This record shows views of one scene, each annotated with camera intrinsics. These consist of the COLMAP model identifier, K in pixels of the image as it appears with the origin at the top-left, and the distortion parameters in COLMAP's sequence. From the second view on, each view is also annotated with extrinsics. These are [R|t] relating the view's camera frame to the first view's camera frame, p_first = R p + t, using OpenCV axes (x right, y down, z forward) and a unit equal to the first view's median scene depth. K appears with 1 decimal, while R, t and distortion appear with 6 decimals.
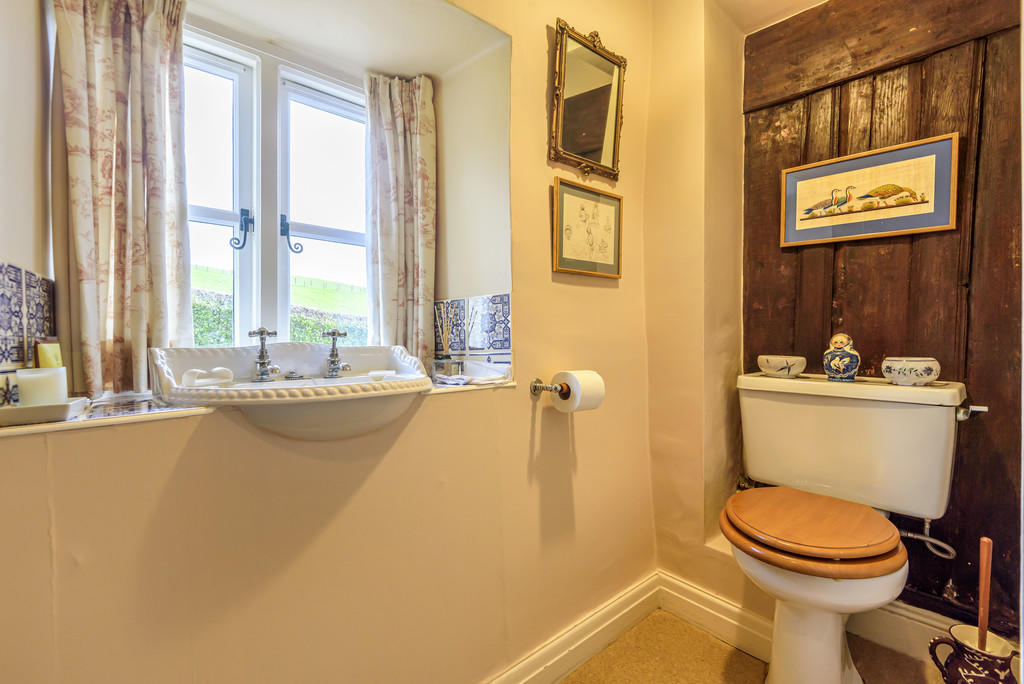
lens RADIAL K [[464.2, 0, 512.0], [0, 464.2, 342.0], [0, 0, 1]] dist [-0.002638, -0.000498]
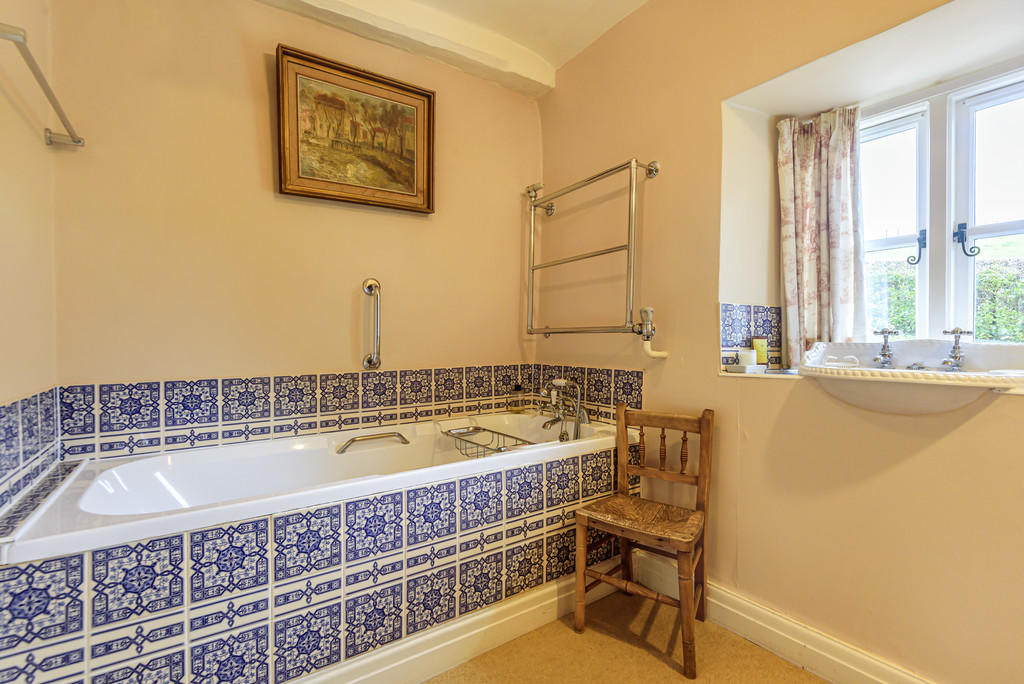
lens RADIAL K [[468.3, 0, 512.0], [0, 468.3, 342.0], [0, 0, 1]] dist [0.000042, 0.000003]
pose [[-0.121920, 0.007850, -0.992509, 0.931277], [-0.004415, 0.999955, 0.008451, 0.003079], [0.992530, 0.005412, -0.121880, 0.098041]]
